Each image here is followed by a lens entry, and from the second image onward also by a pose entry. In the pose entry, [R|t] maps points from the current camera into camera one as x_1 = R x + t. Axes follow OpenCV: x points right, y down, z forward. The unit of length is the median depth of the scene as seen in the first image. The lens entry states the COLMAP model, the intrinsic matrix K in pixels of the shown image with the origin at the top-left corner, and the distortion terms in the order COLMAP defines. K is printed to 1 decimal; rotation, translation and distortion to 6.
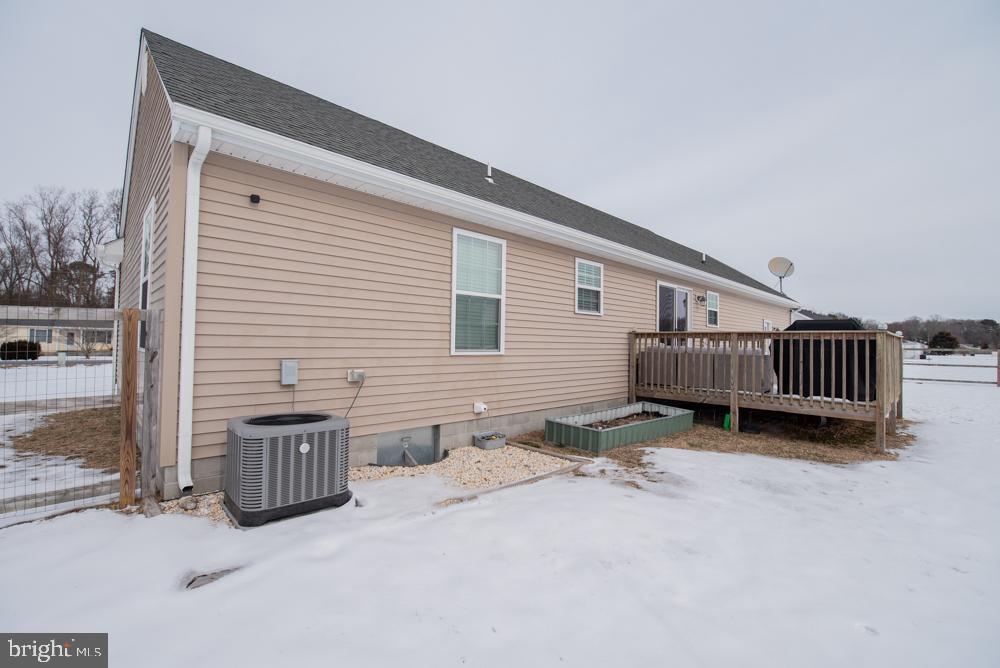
lens RADIAL K [[427.2, 0, 500.0], [0, 427.2, 334.0], [0, 0, 1]] dist [-0.001217, -0.009234]
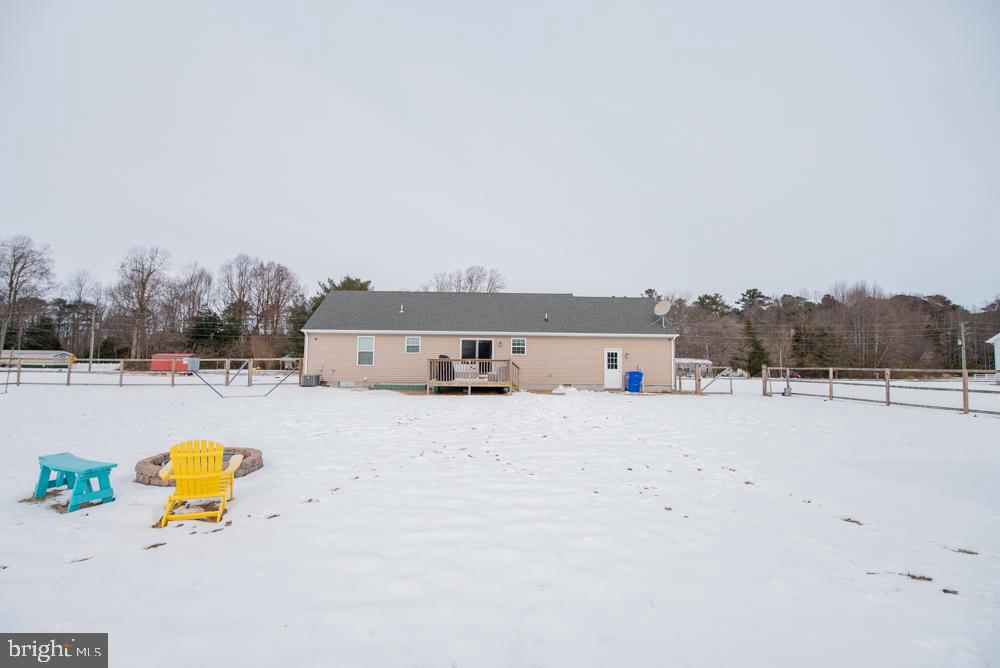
lens RADIAL K [[433.9, 0, 500.0], [0, 433.9, 334.0], [0, 0, 1]] dist [-0.002653, -0.010352]
pose [[0.731919, -0.052172, -0.679392, 2.663024], [0.012835, 0.997943, -0.062807, 0.016142], [0.681271, 0.037250, 0.731083, -0.826849]]
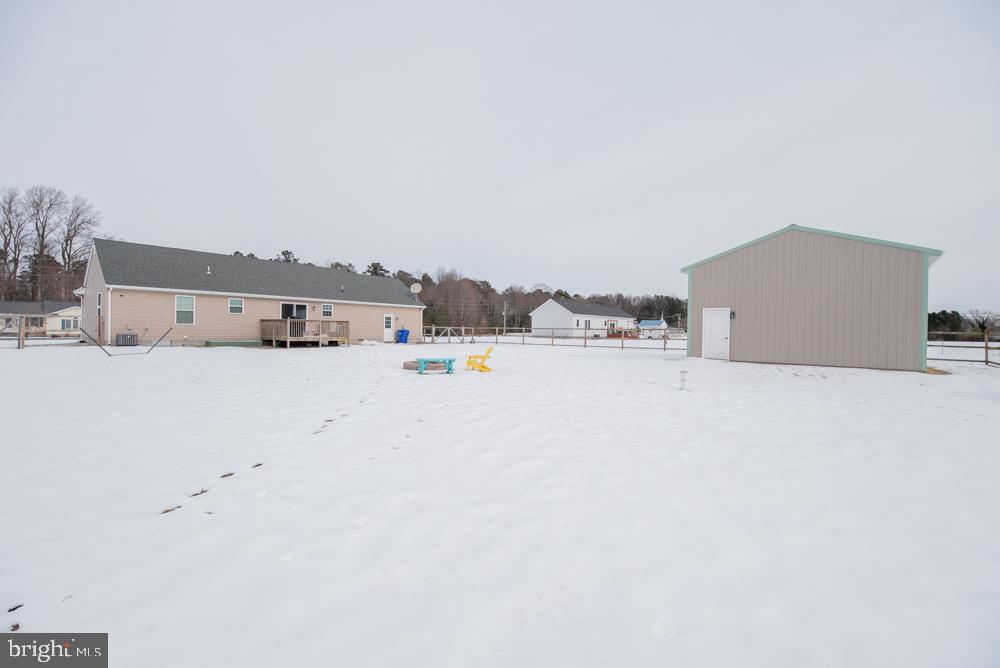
lens RADIAL K [[427.2, 0, 500.0], [0, 427.2, 334.0], [0, 0, 1]] dist [-0.001217, -0.009234]
pose [[0.993537, -0.001012, 0.113506, 1.815948], [-0.002519, 0.999517, 0.030963, 0.002839], [-0.113483, -0.031049, 0.993055, -2.488990]]
